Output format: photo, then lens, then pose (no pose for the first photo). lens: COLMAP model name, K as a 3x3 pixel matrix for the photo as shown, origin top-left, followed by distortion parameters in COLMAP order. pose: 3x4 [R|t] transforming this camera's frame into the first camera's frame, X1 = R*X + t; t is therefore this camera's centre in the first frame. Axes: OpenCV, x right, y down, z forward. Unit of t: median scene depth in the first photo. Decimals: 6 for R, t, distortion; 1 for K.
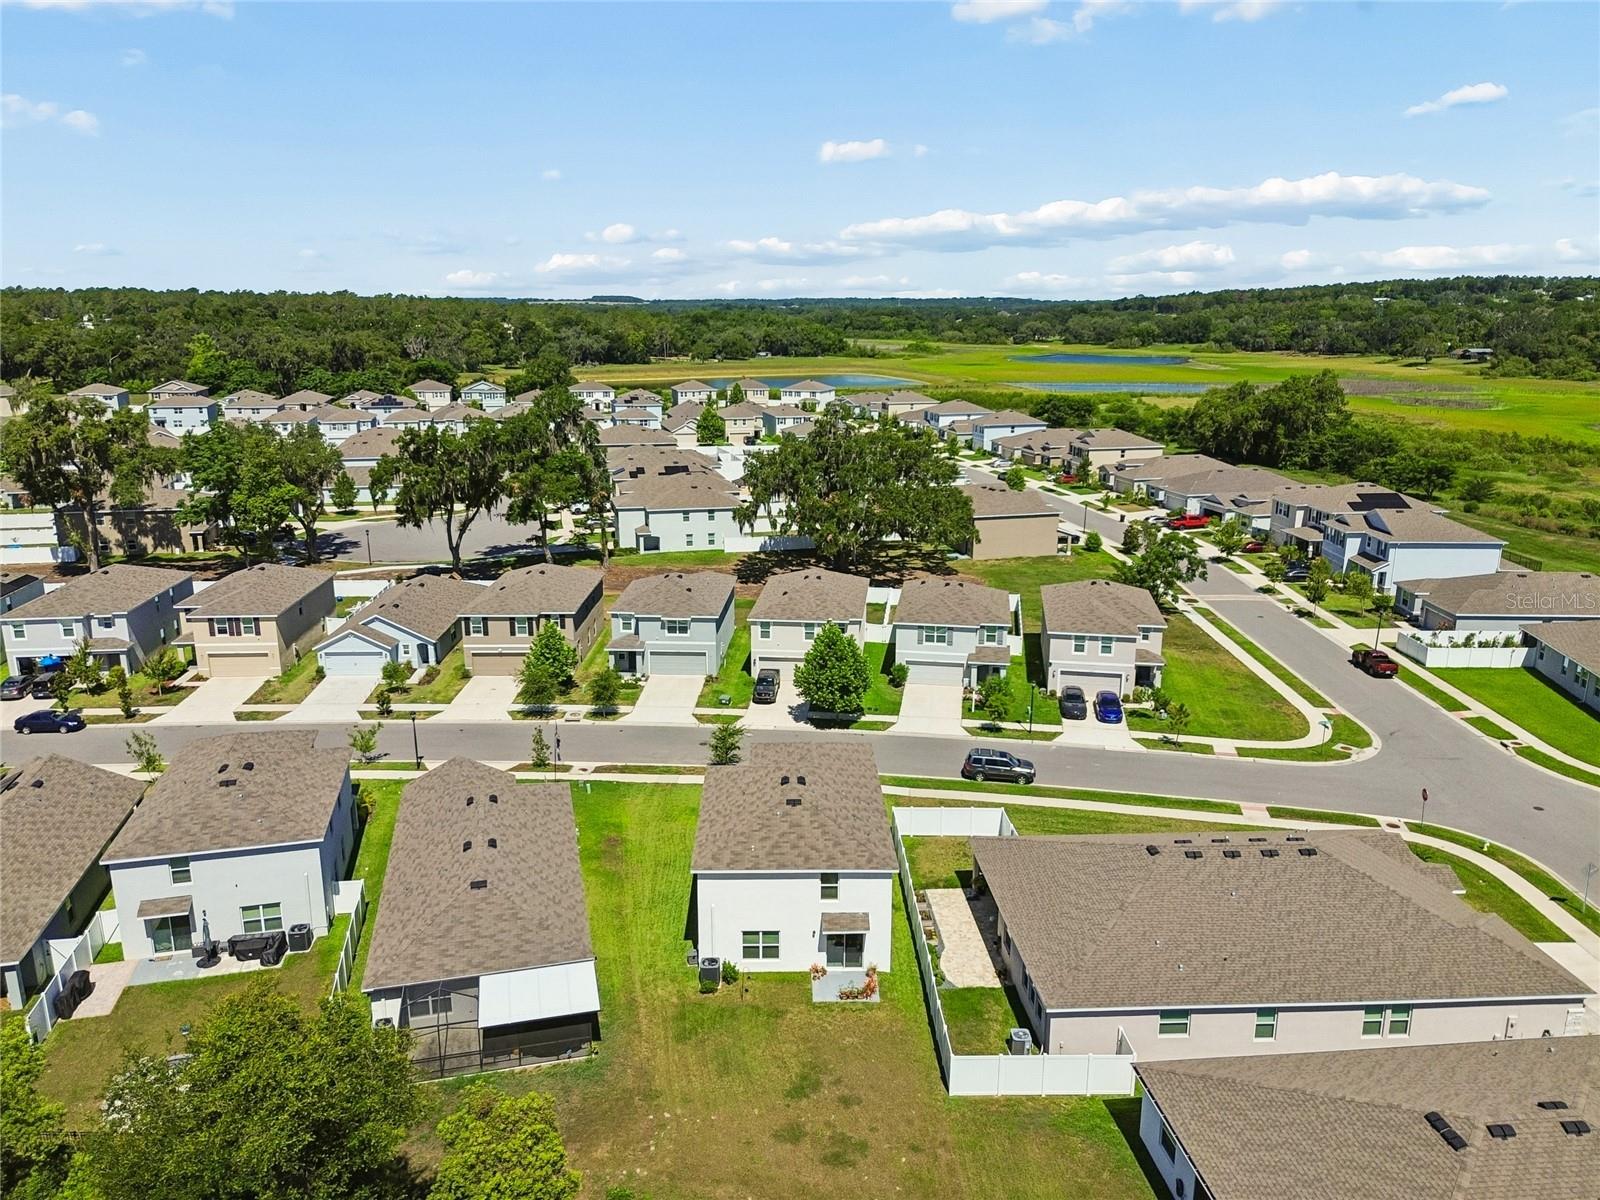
lens RADIAL K [[1148.7, 0, 794.2], [0, 1148.7, 599.7], [0, 0, 1]] dist [0.068059, -0.069717]
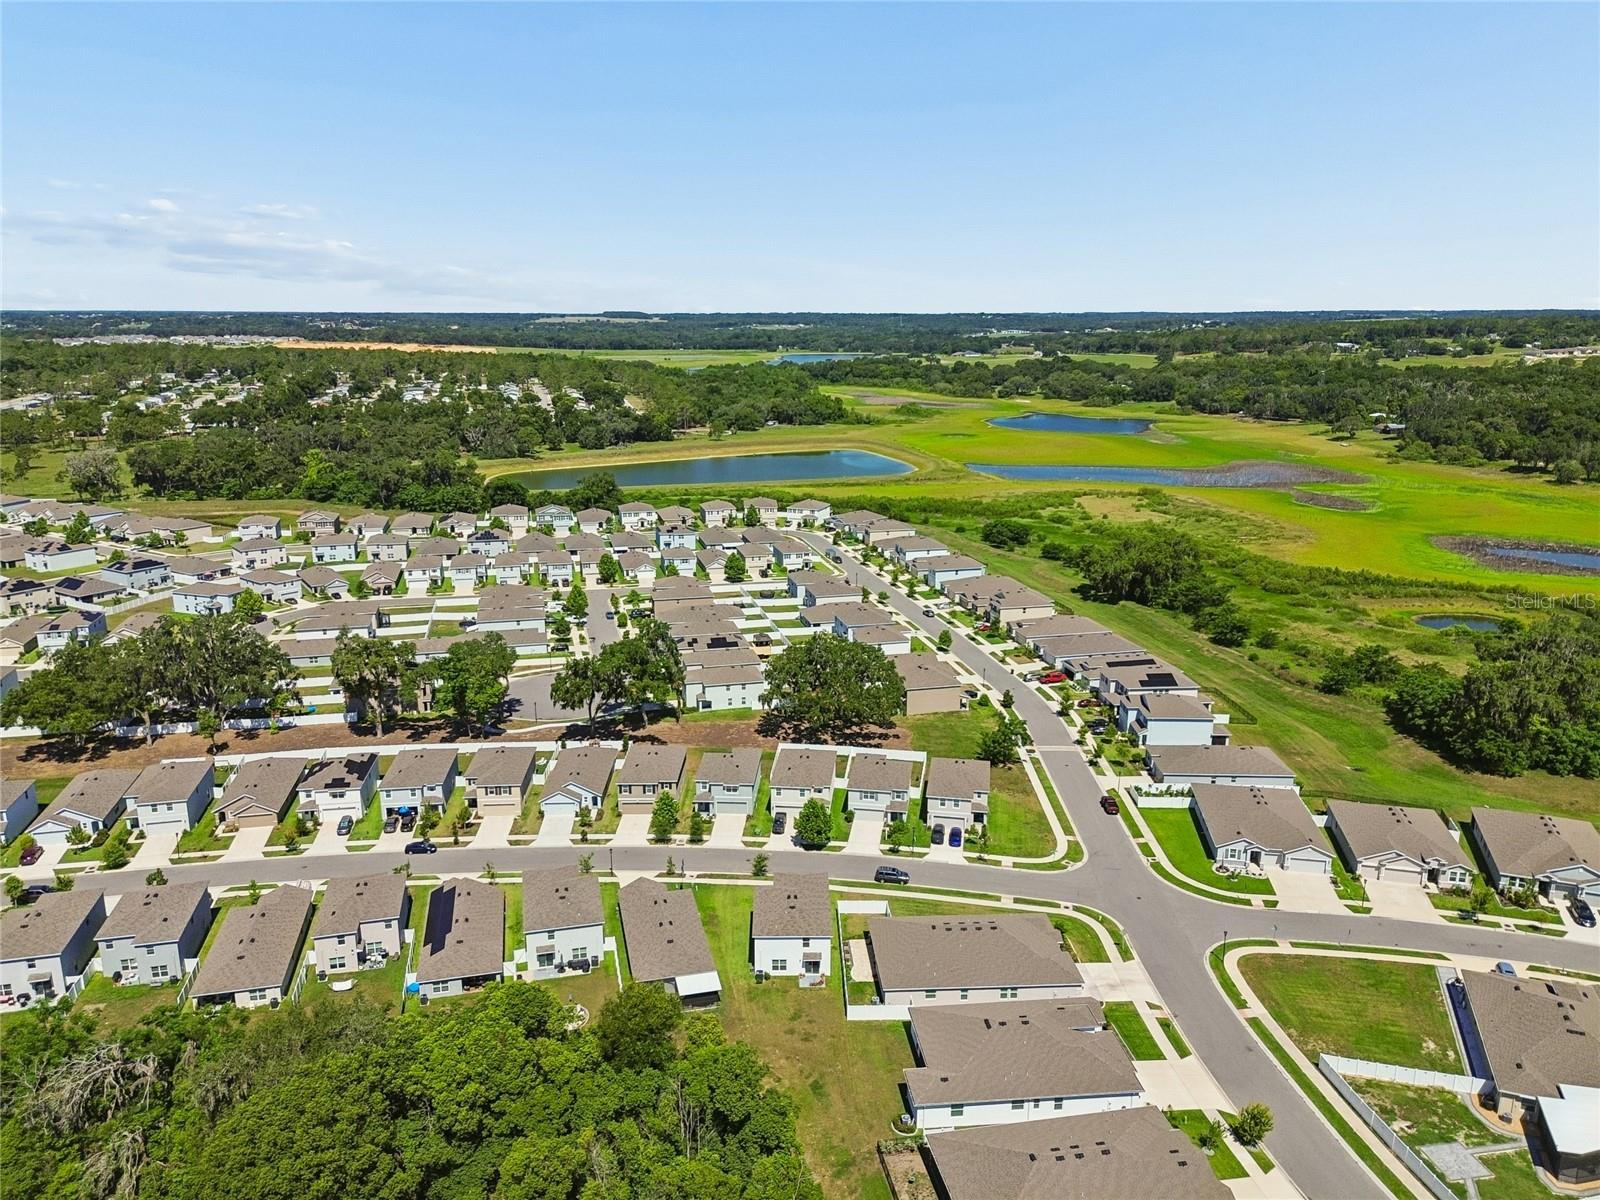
lens RADIAL K [[1126.9, 0, 800.1], [0, 1126.9, 610.0], [0, 0, 1]] dist [0.067857, -0.055089]
pose [[0.999999, 0.000877, 0.000596, 0.009095], [-0.000880, 0.999981, 0.006113, -0.305203], [-0.000591, -0.006114, 0.999981, -0.914355]]
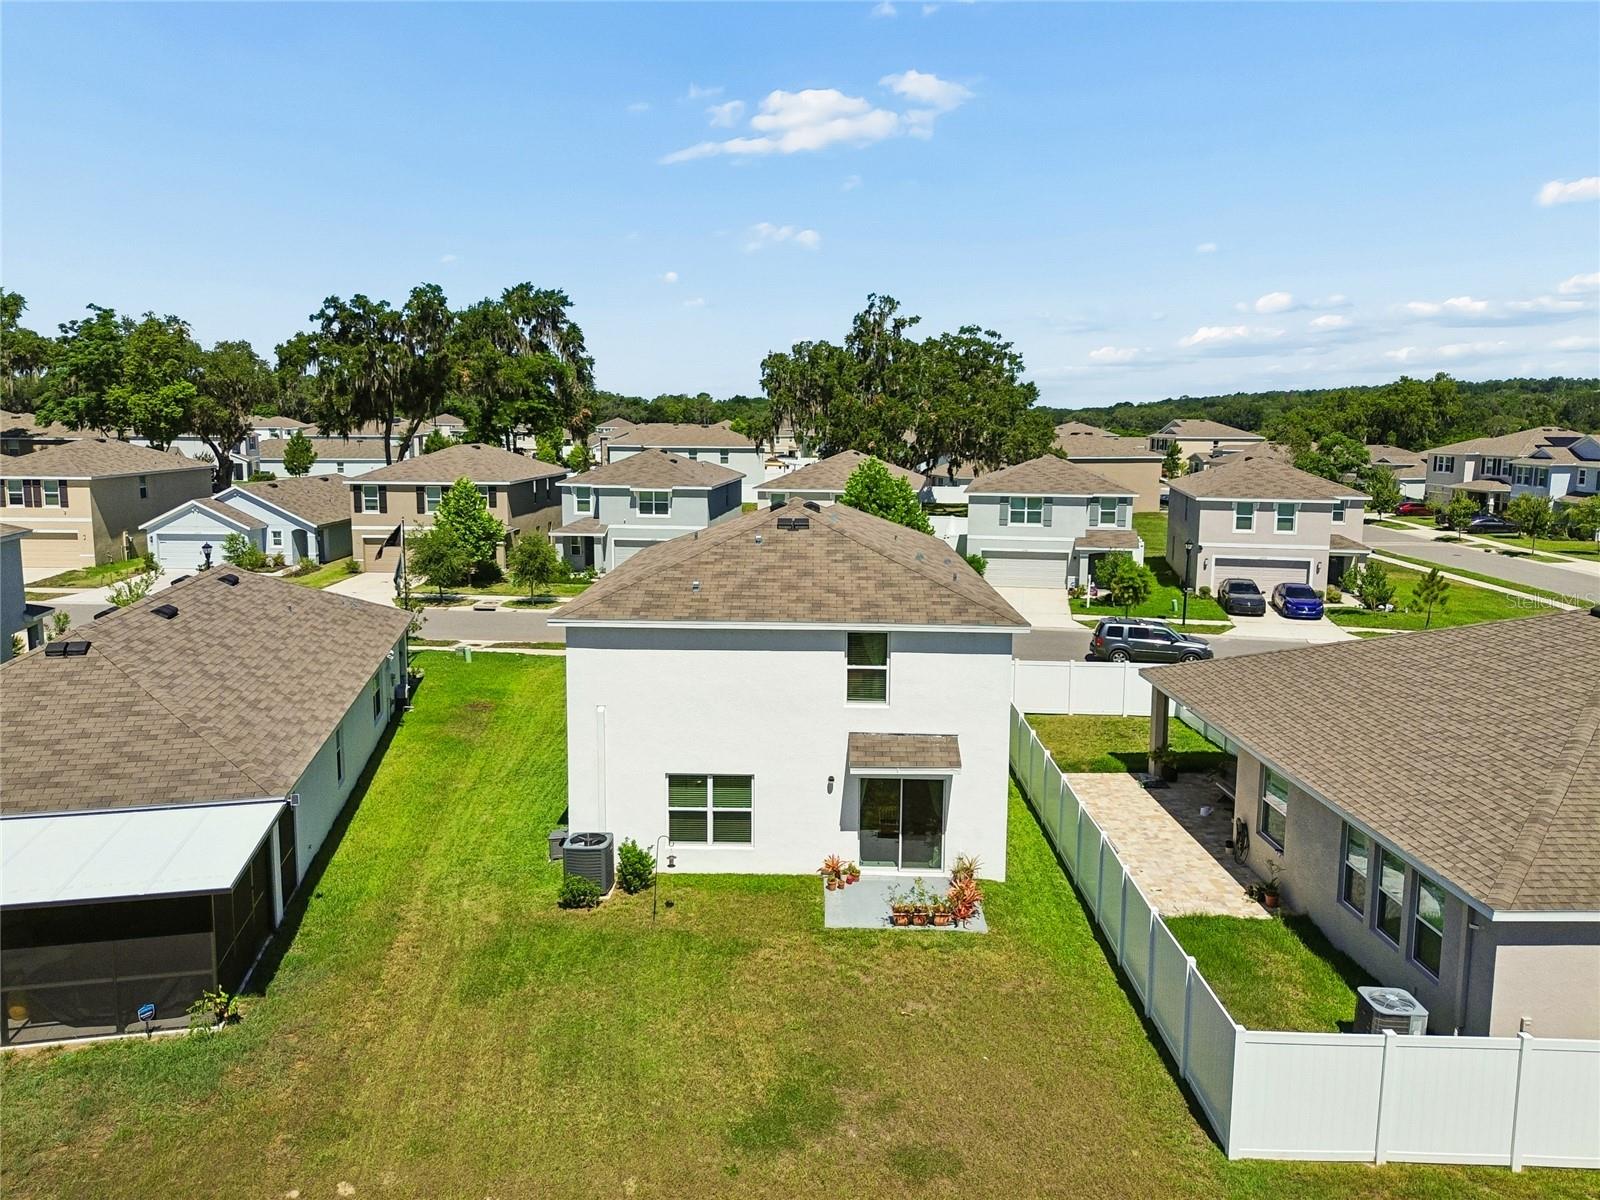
lens RADIAL K [[1145.9, 0, 794.4], [0, 1145.9, 576.4], [0, 0, 1]] dist [0.056836, -0.047982]
pose [[0.999279, 0.009807, -0.036689, 0.011244], [-0.013881, 0.993553, -0.112511, 0.158733], [0.035349, 0.112939, 0.992973, 0.341264]]
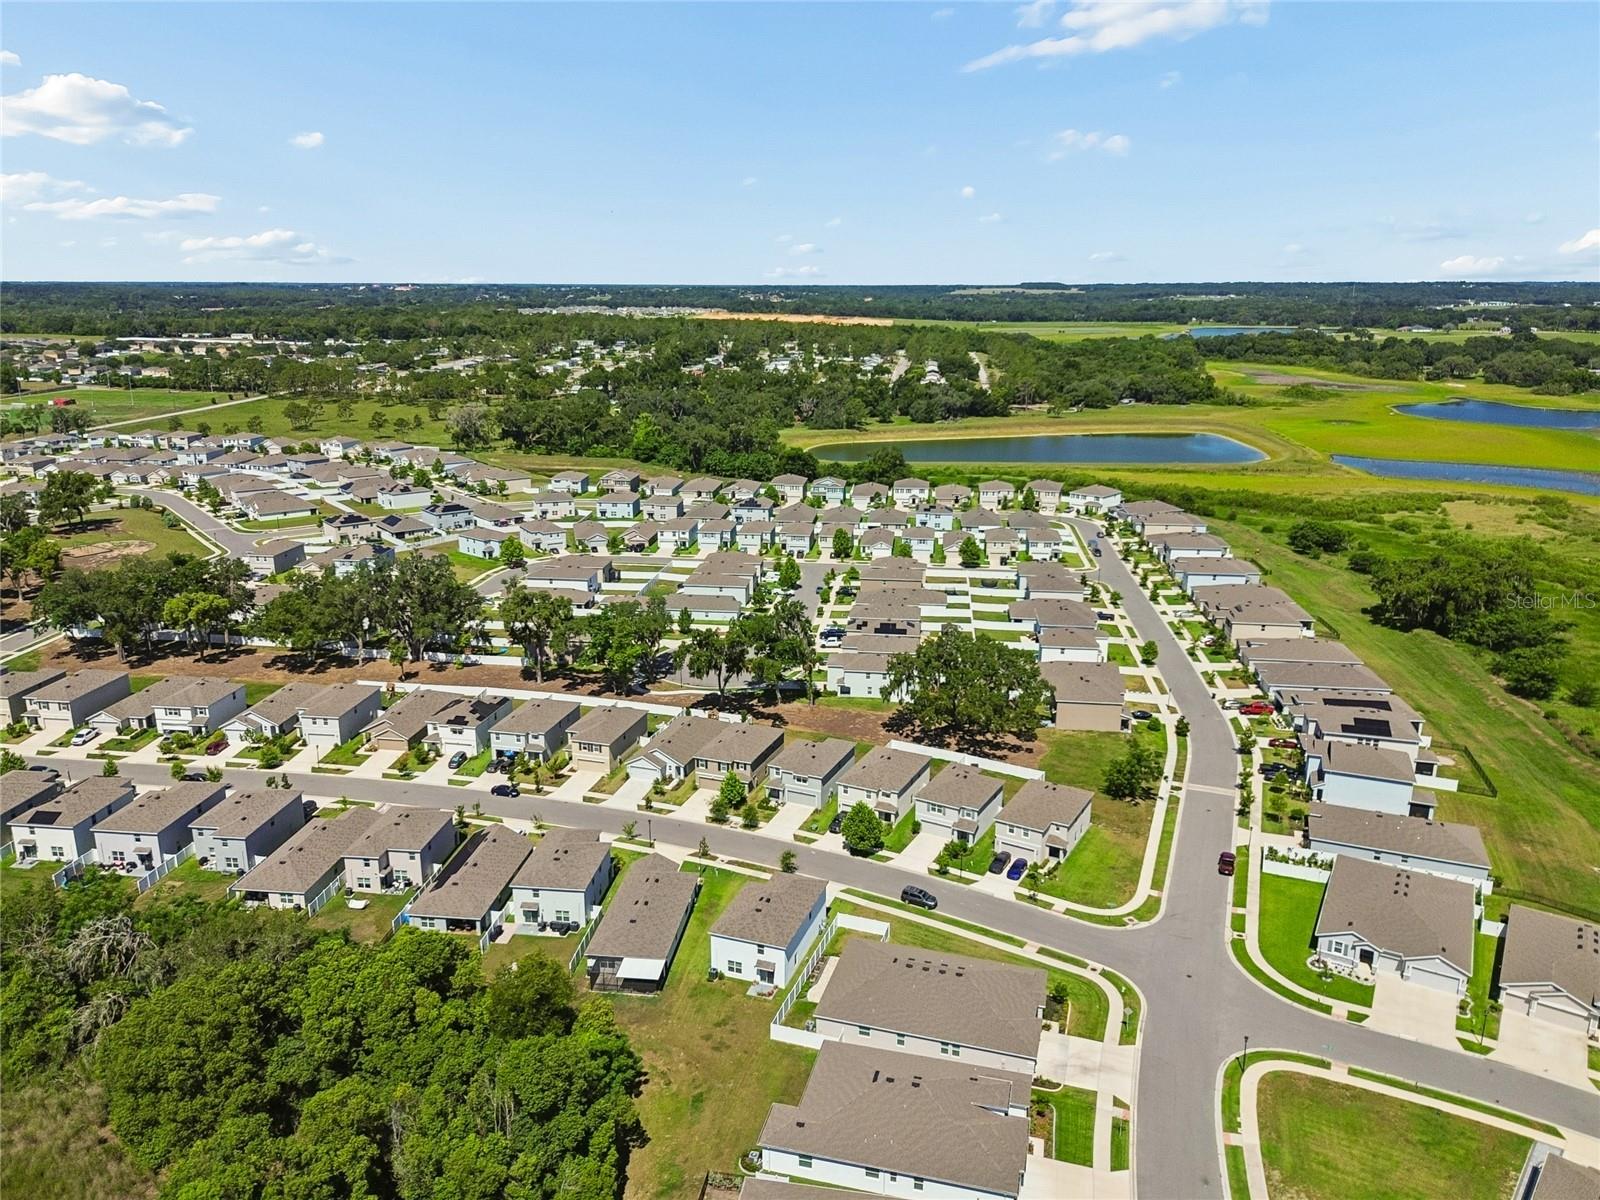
lens RADIAL K [[1137.5, 0, 800.0], [0, 1137.5, 600.0], [0, 0, 1]] dist [0.073158, -0.067187]
pose [[0.937556, 0.094883, -0.334642, 0.513242], [-0.088434, 0.995485, 0.034492, -0.349441], [0.336403, -0.002745, 0.941714, -0.757207]]
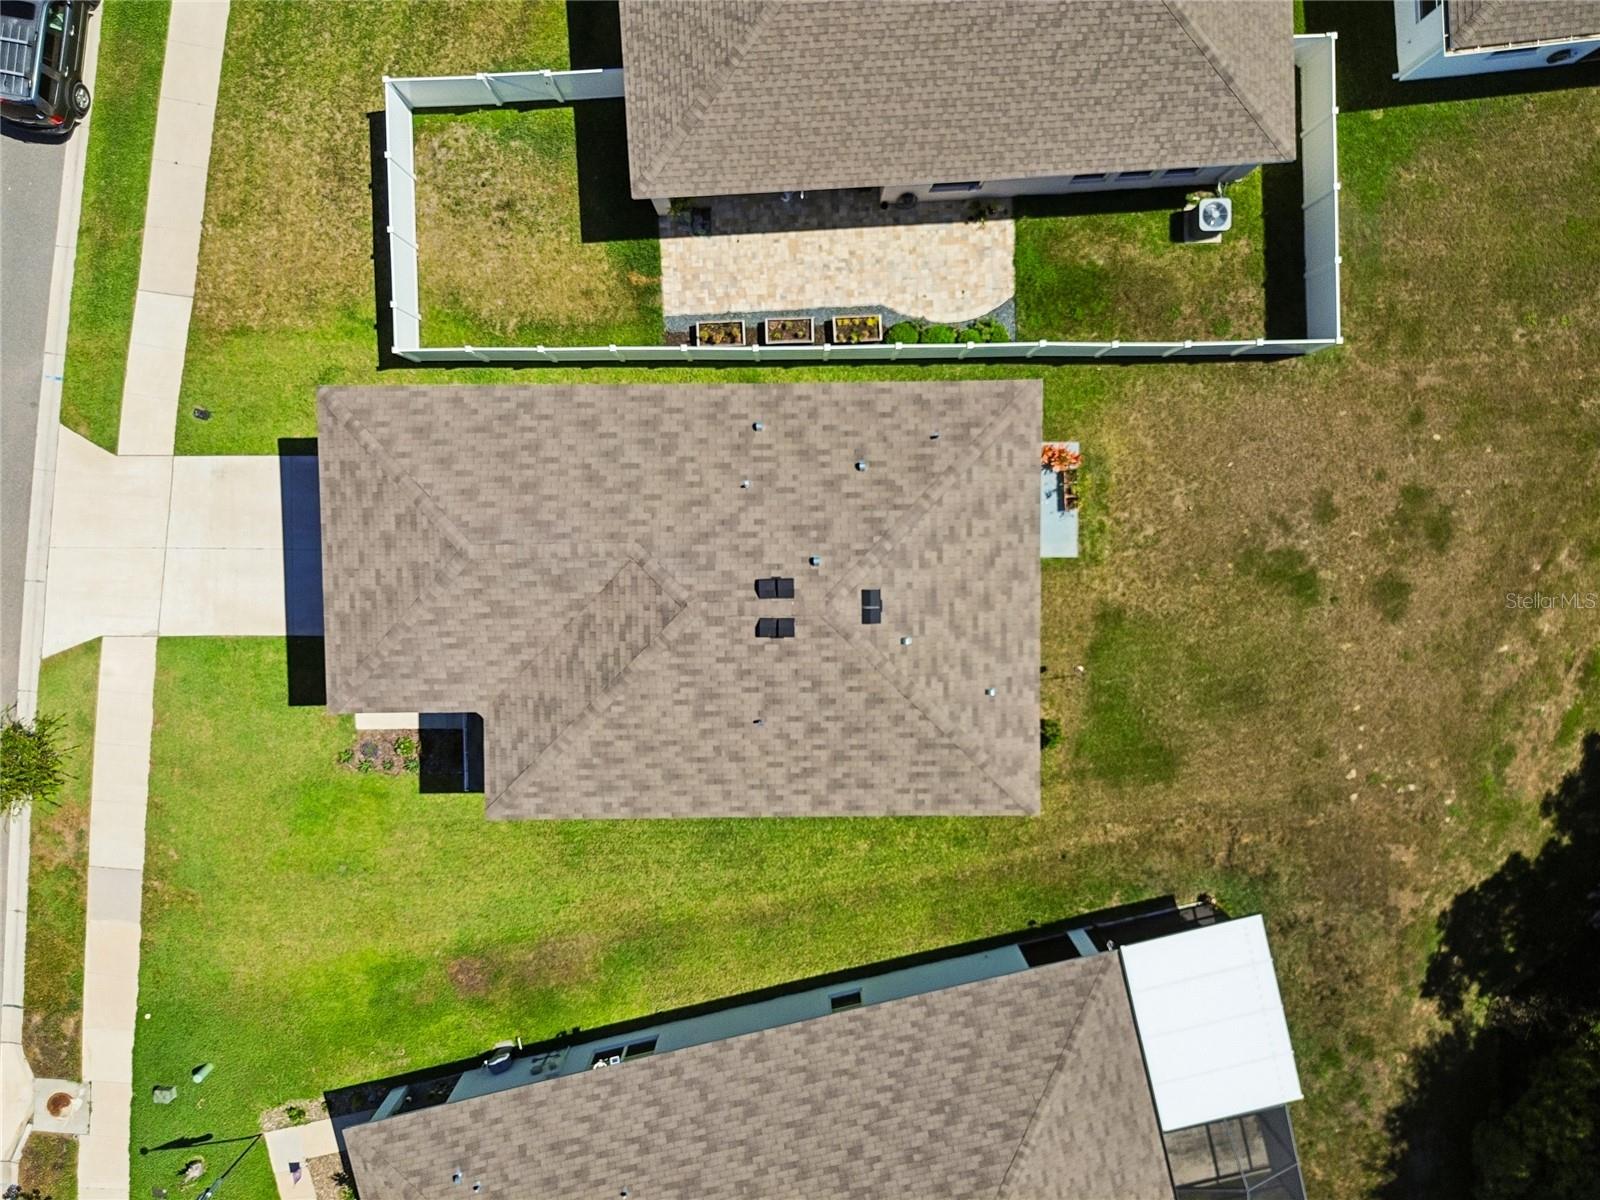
lens RADIAL K [[1148.7, 0, 794.2], [0, 1148.7, 599.7], [0, 0, 1]] dist [0.068059, -0.069717]
pose [[0.006445, -0.997518, -0.070110, 0.020448], [0.247994, -0.066327, 0.966488, -0.152500], [-0.968740, -0.023616, 0.246951, 0.585847]]
